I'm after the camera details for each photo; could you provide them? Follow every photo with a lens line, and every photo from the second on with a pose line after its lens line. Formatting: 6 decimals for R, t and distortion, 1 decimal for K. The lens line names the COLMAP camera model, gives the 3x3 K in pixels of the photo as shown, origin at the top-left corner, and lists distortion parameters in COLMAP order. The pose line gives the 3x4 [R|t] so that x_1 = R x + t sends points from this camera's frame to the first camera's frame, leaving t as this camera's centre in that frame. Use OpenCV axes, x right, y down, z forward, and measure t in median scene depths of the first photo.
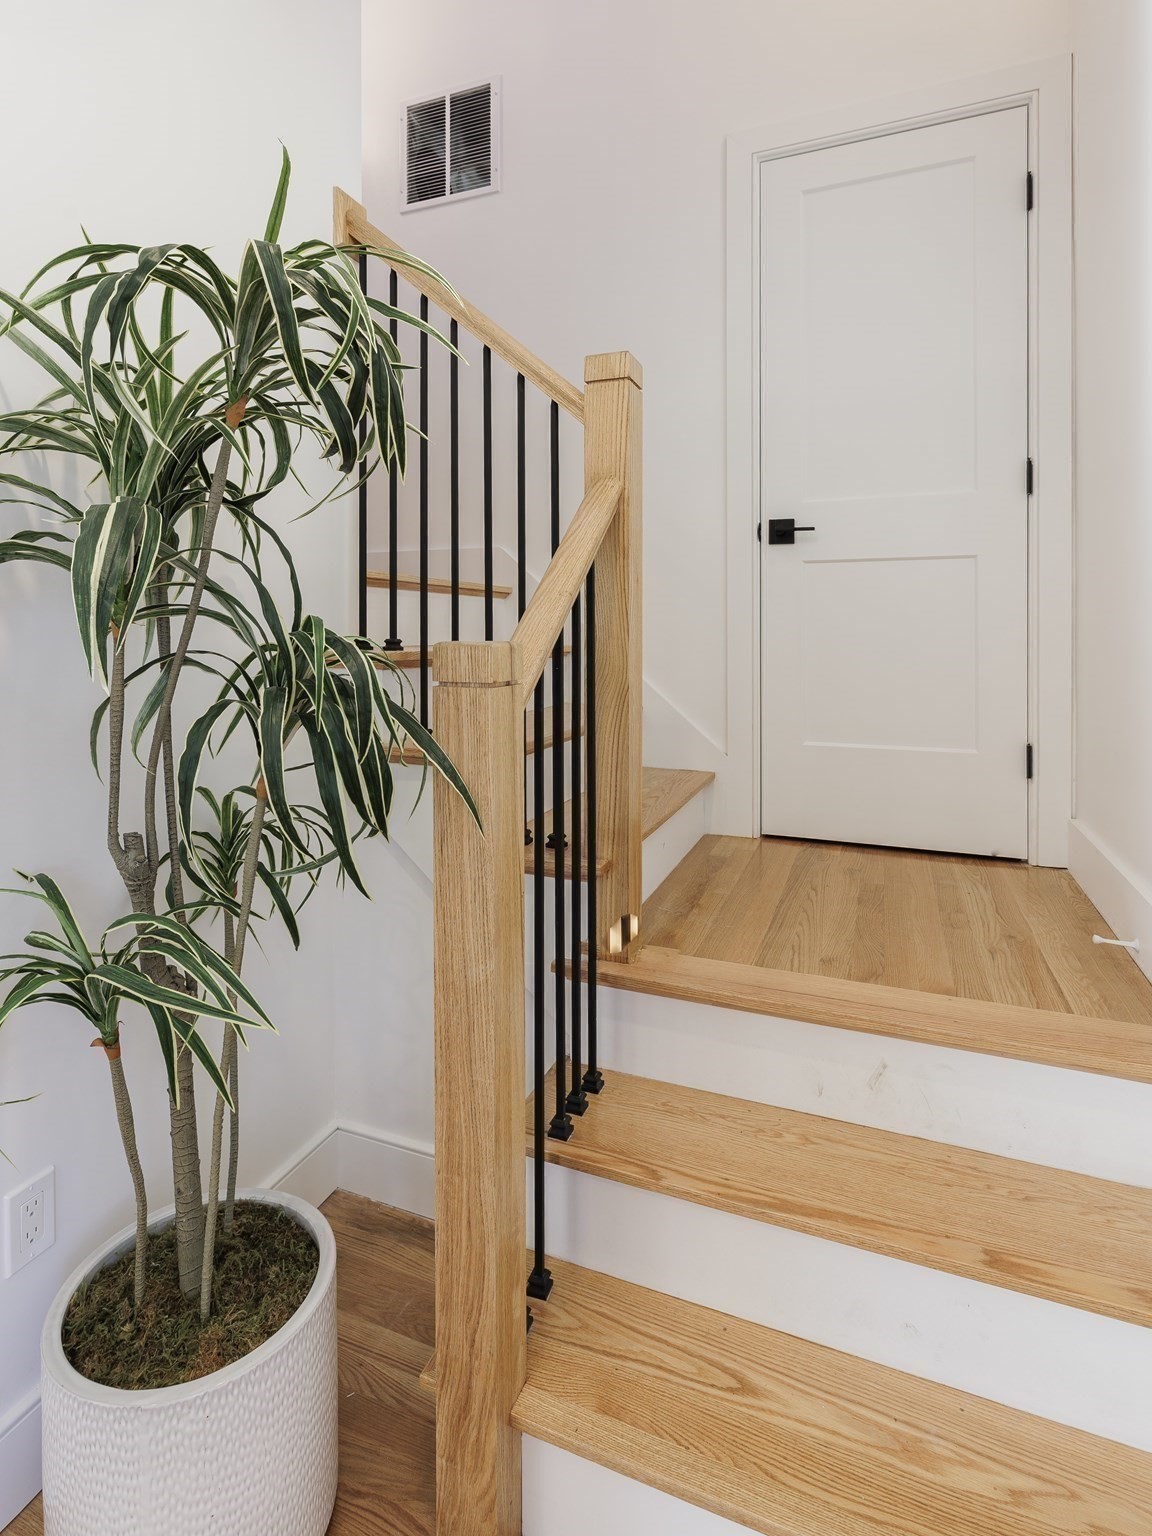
lens RADIAL K [[785.9, 0, 570.4], [0, 785.9, 635.0], [0, 0, 1]] dist [0.000341, -0.000510]
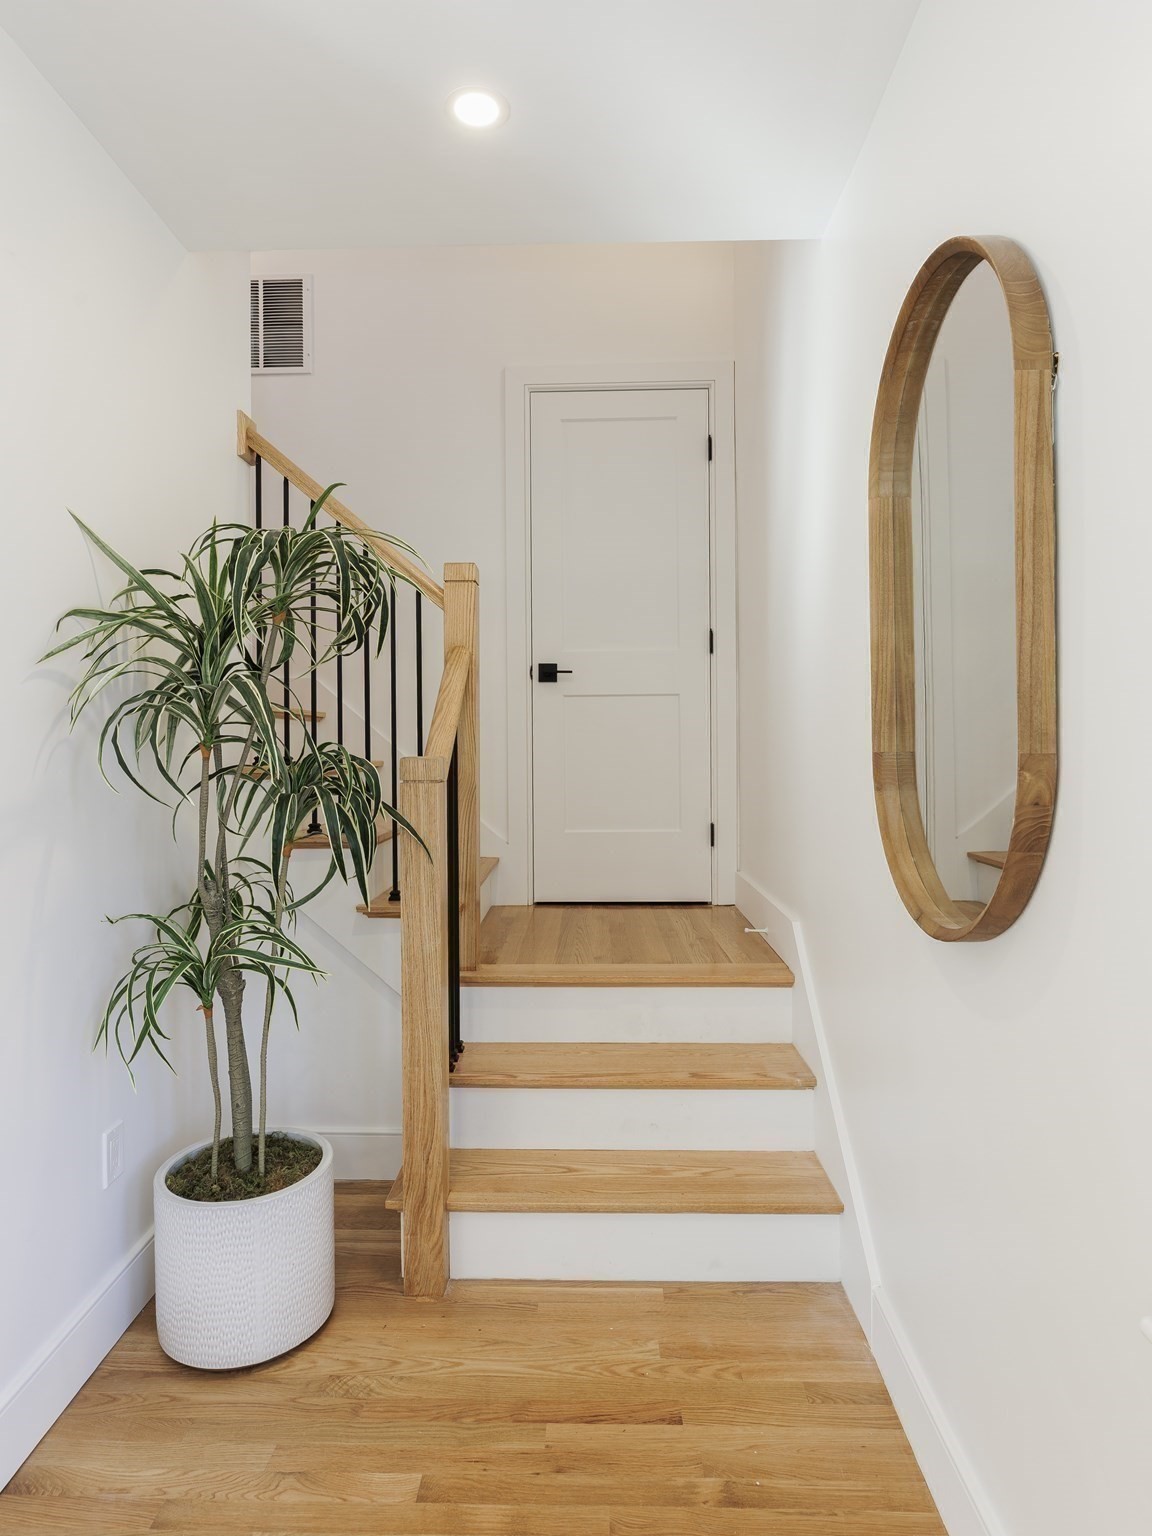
lens RADIAL K [[785.8, 0, 576.0], [0, 785.8, 768.0], [0, 0, 1]] dist [-0.014842, 0.000326]
pose [[0.938652, -0.017114, 0.344442, -0.249763], [0.009602, 0.999678, 0.023502, -0.002521], [-0.344733, -0.018753, 0.938513, -0.452195]]
